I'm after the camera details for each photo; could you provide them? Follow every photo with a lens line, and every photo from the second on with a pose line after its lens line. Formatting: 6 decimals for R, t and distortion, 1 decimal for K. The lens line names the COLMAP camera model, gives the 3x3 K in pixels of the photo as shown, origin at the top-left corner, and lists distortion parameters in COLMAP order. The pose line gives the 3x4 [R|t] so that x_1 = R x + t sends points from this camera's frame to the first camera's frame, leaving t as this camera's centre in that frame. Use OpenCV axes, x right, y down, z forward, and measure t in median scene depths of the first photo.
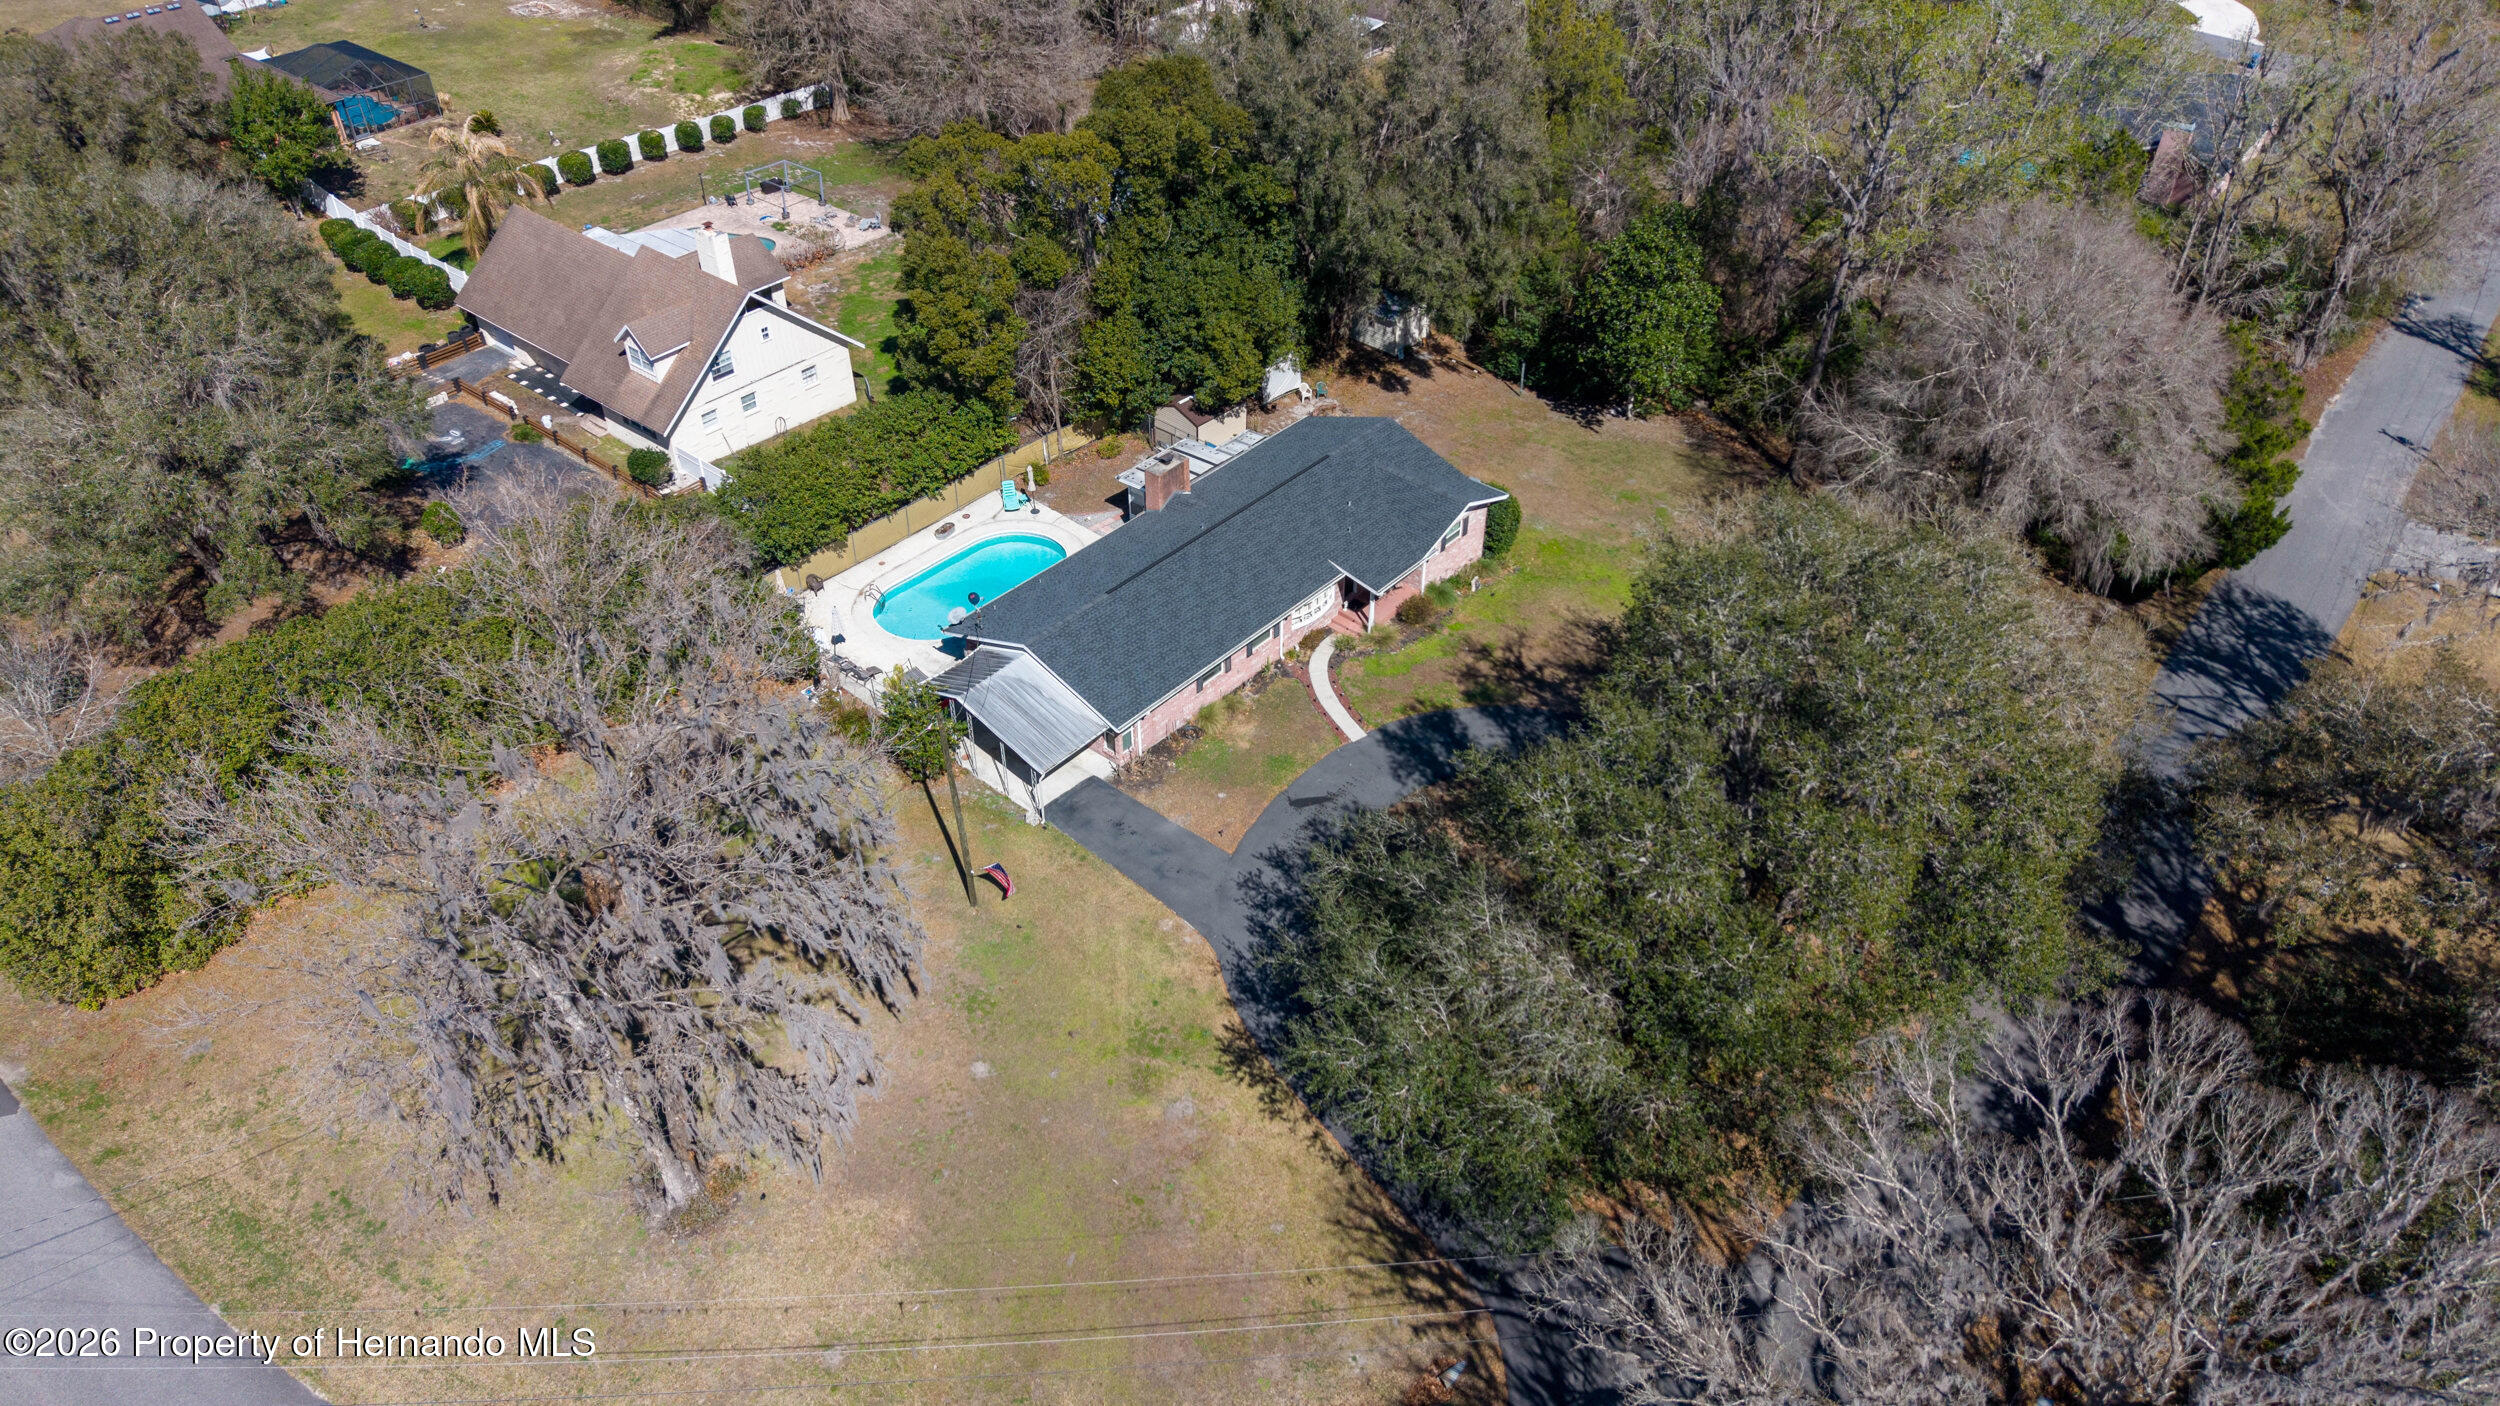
lens RADIAL K [[1578.7, 0, 1250.0], [0, 1578.7, 703.0], [0, 0, 1]] dist [0.004154, 0.000217]
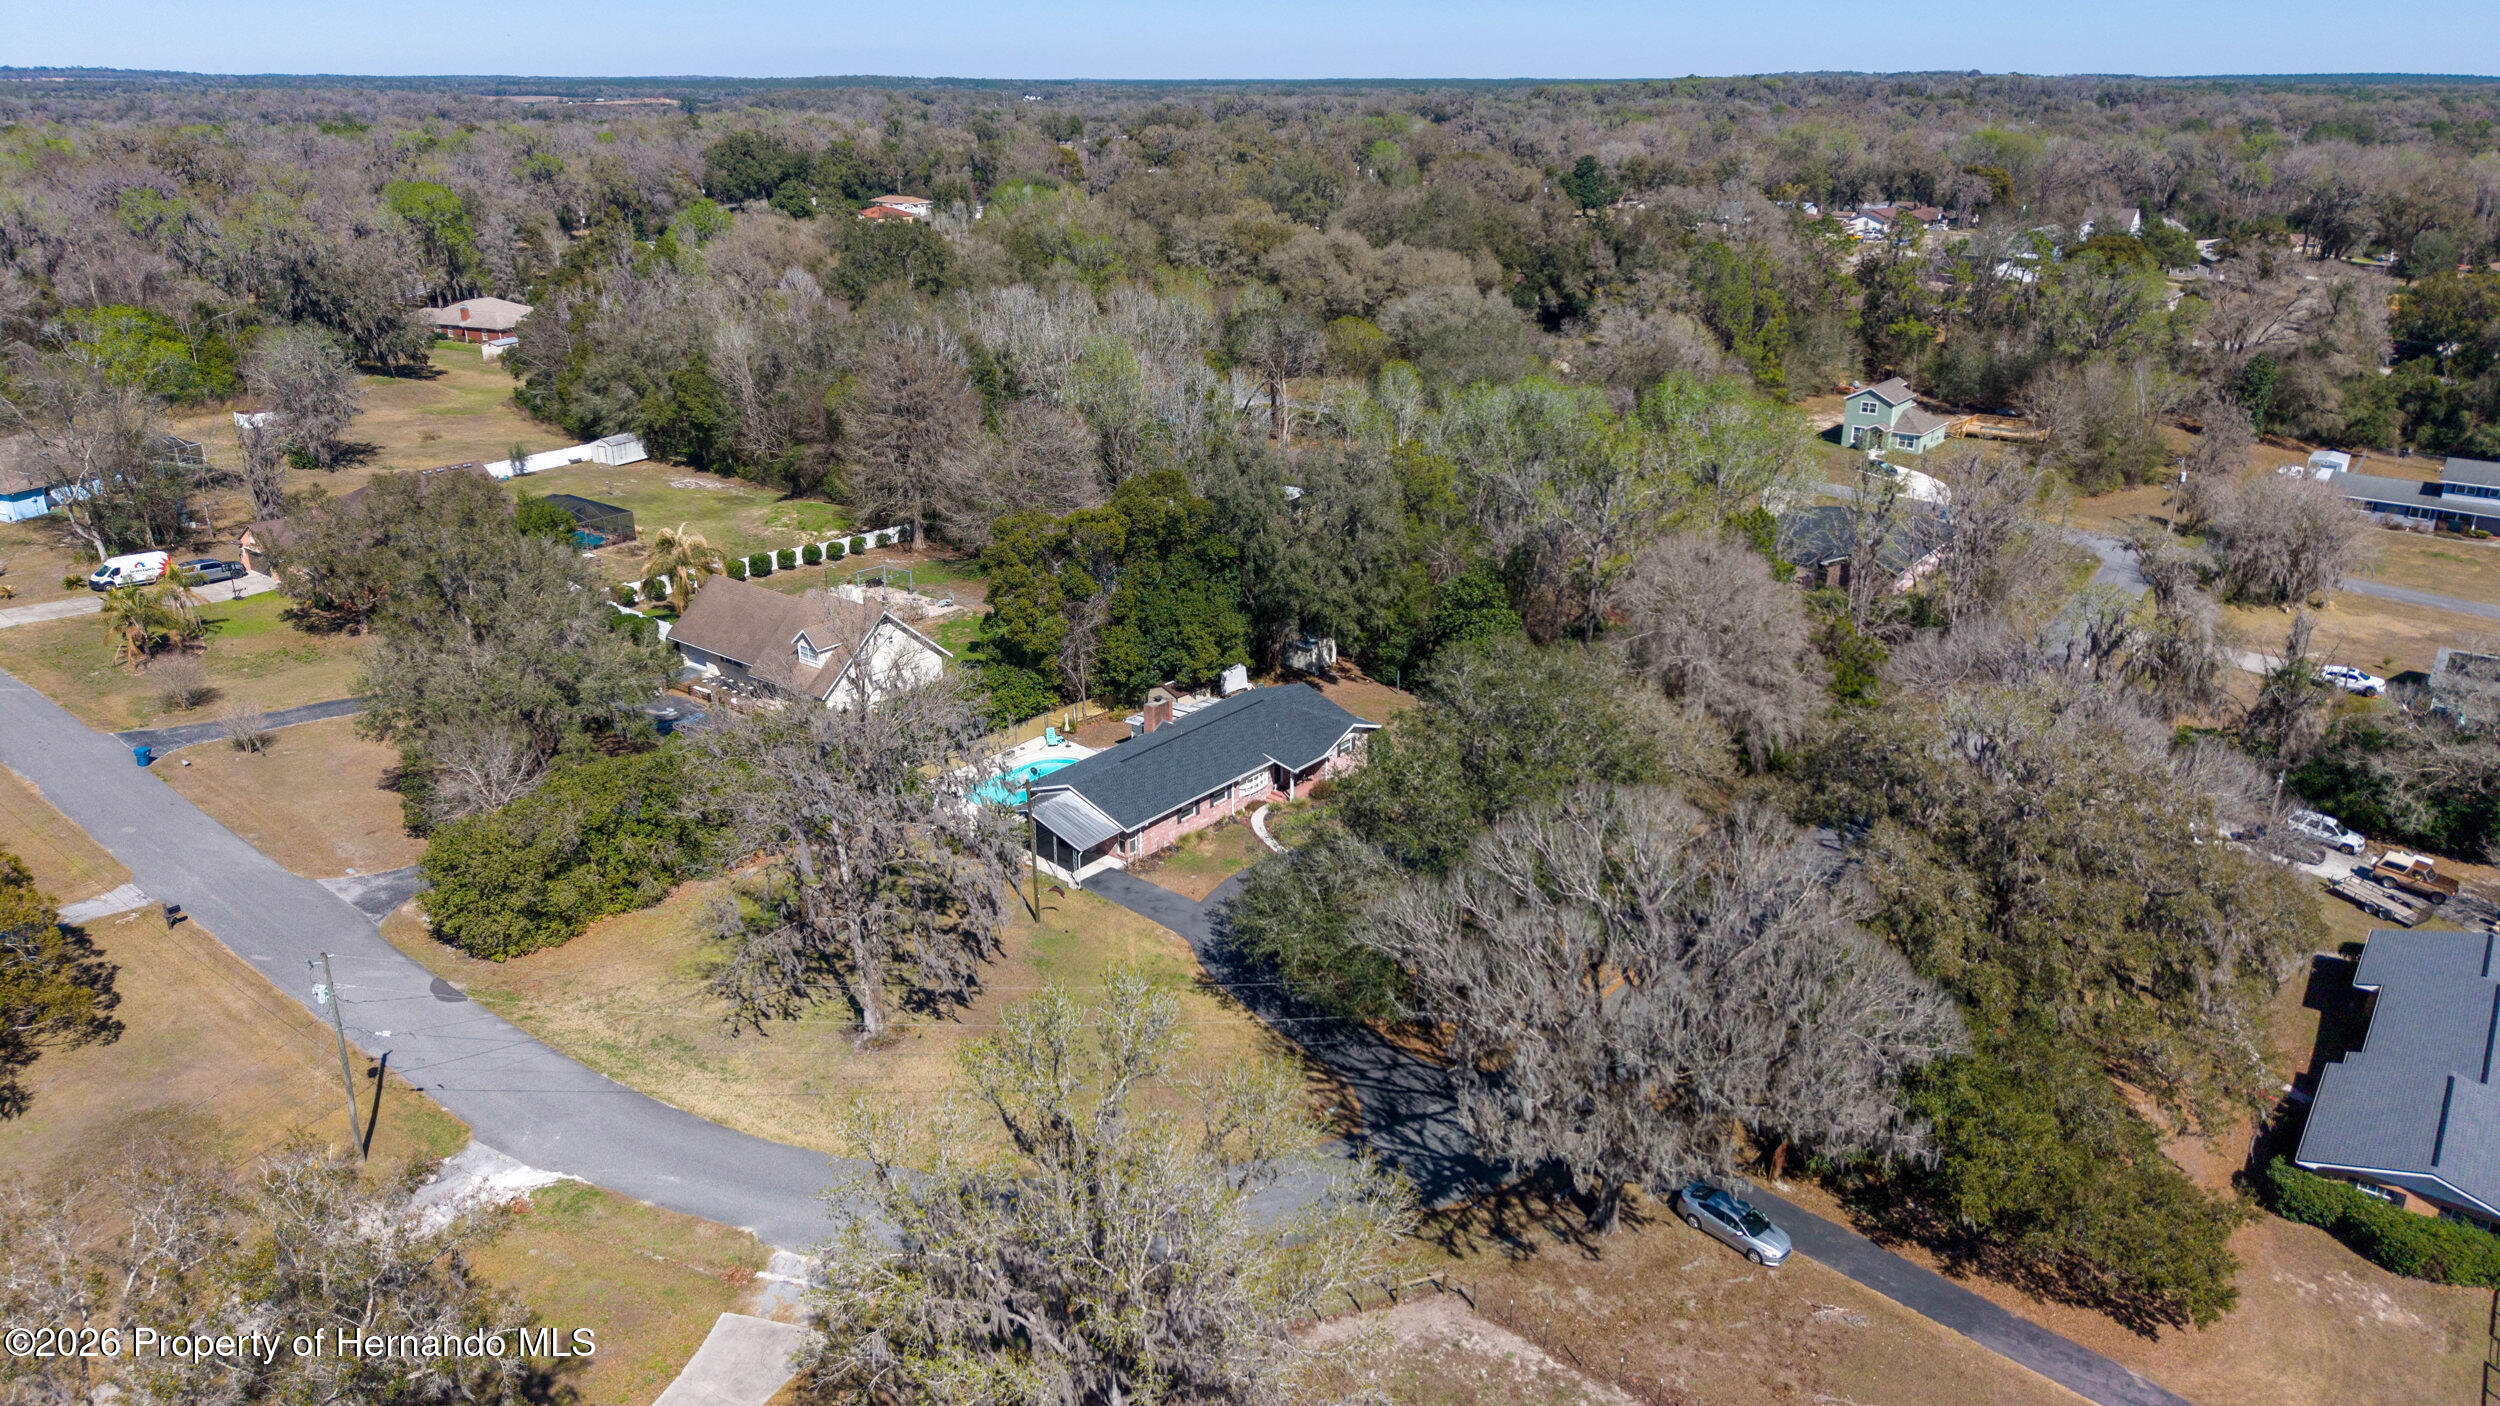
lens RADIAL K [[1578.7, 0, 1250.0], [0, 1578.7, 703.0], [0, 0, 1]] dist [0.004154, 0.000217]
pose [[0.999755, -0.003705, 0.021836, 0.002956], [0.010423, 0.948619, -0.316250, 0.308341], [-0.019542, 0.316400, 0.948424, -0.424250]]
